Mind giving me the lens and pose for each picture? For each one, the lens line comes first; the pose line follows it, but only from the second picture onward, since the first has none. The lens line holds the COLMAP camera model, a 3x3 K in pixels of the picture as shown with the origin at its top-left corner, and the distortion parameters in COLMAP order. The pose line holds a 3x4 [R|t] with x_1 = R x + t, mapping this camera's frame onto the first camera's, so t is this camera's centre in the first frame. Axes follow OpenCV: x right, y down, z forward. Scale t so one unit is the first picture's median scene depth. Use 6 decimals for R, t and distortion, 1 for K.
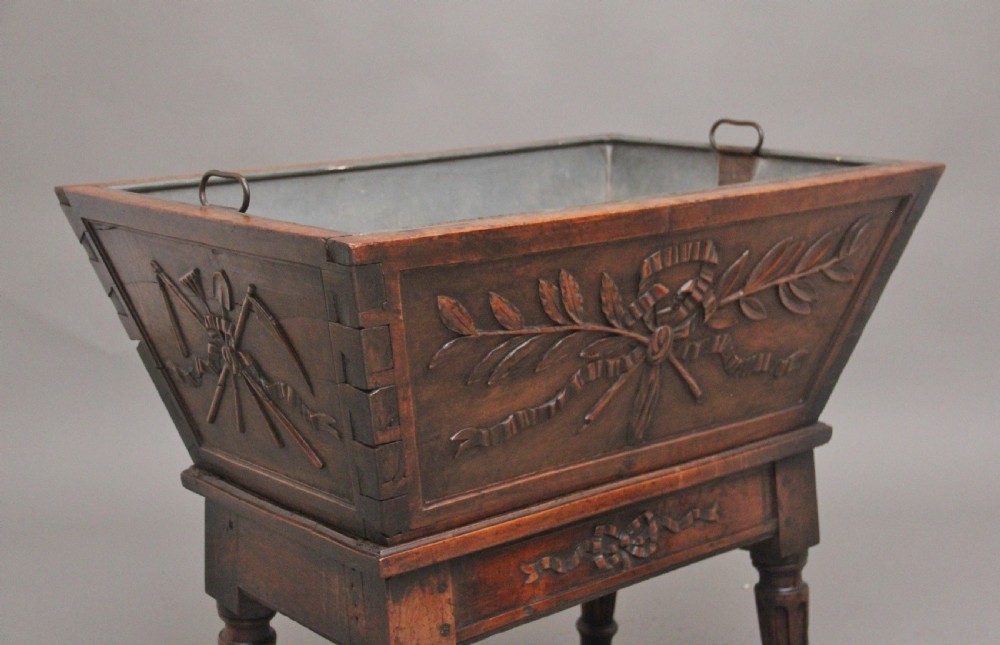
lens RADIAL K [[1559.2, 0, 530.6], [0, 1559.2, 319.7], [0, 0, 1]] dist [0.108877, 0.056182]
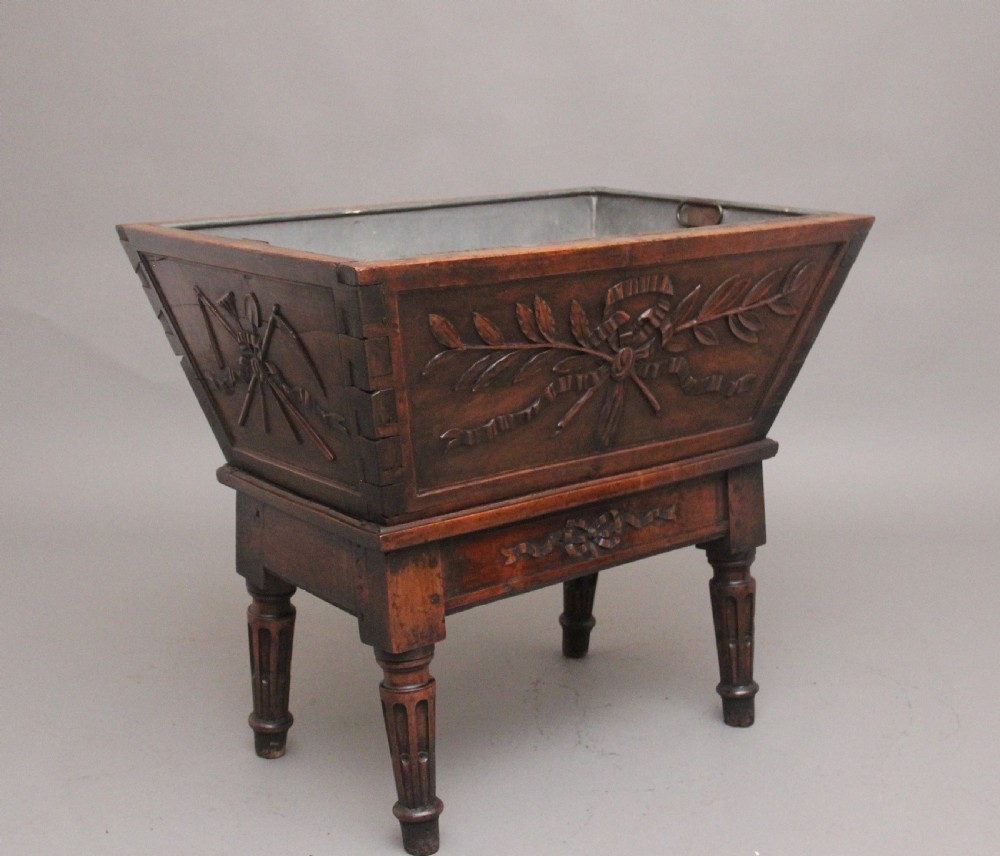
lens RADIAL K [[1534.7, 0, 528.8], [0, 1534.7, 398.9], [0, 0, 1]] dist [-0.070874, -0.003368]
pose [[0.999727, 0.015496, -0.017472, 0.032208], [-0.015278, 0.999805, 0.012521, 0.028517], [0.017662, -0.012250, 0.999769, -0.149149]]
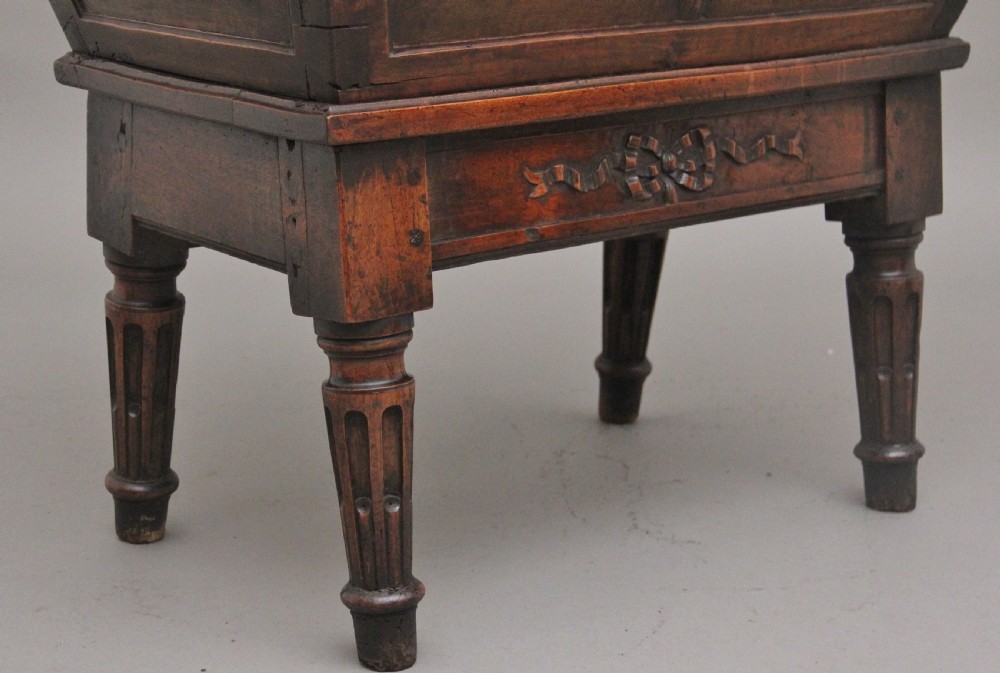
lens RADIAL K [[2070.0, 0, 472.2], [0, 2070.0, 334.5], [0, 0, 1]] dist [0.191546, 0.264801]
pose [[0.999166, 0.028151, -0.029569, 0.000281], [-0.026678, 0.998439, 0.049080, 0.181817], [0.030904, -0.048250, 0.998357, 0.046068]]
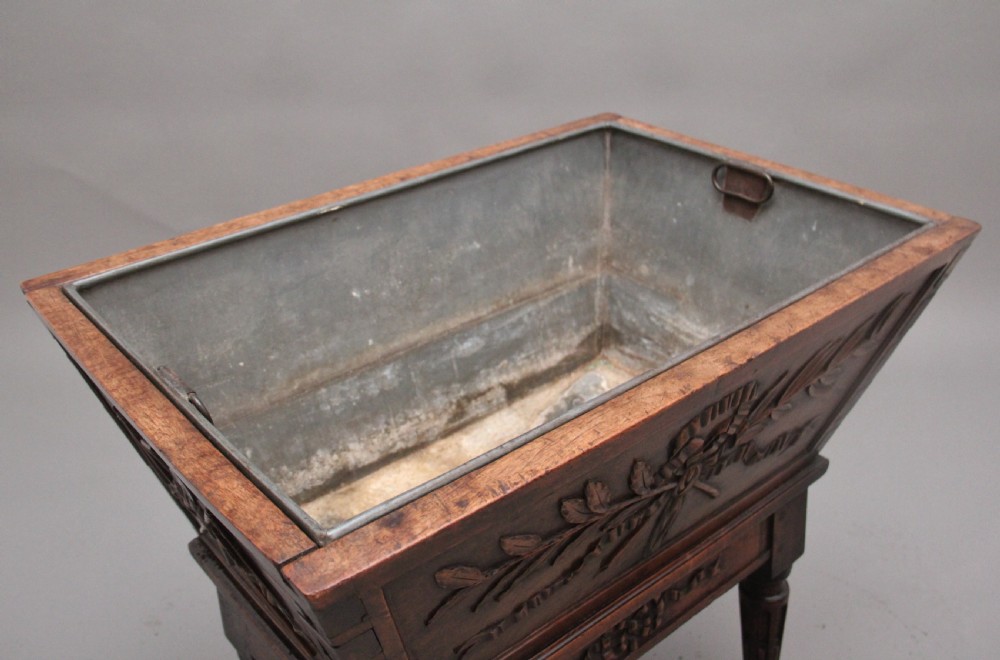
lens RADIAL K [[979.9, 0, 500.0], [0, 979.9, 330.0], [0, 0, 1]] dist [-0.058981, -0.000785]
pose [[0.999971, -0.002104, -0.007330, -0.019740], [0.004131, 0.957374, 0.288821, -0.225952], [0.006410, -0.288843, 0.957355, 0.478574]]
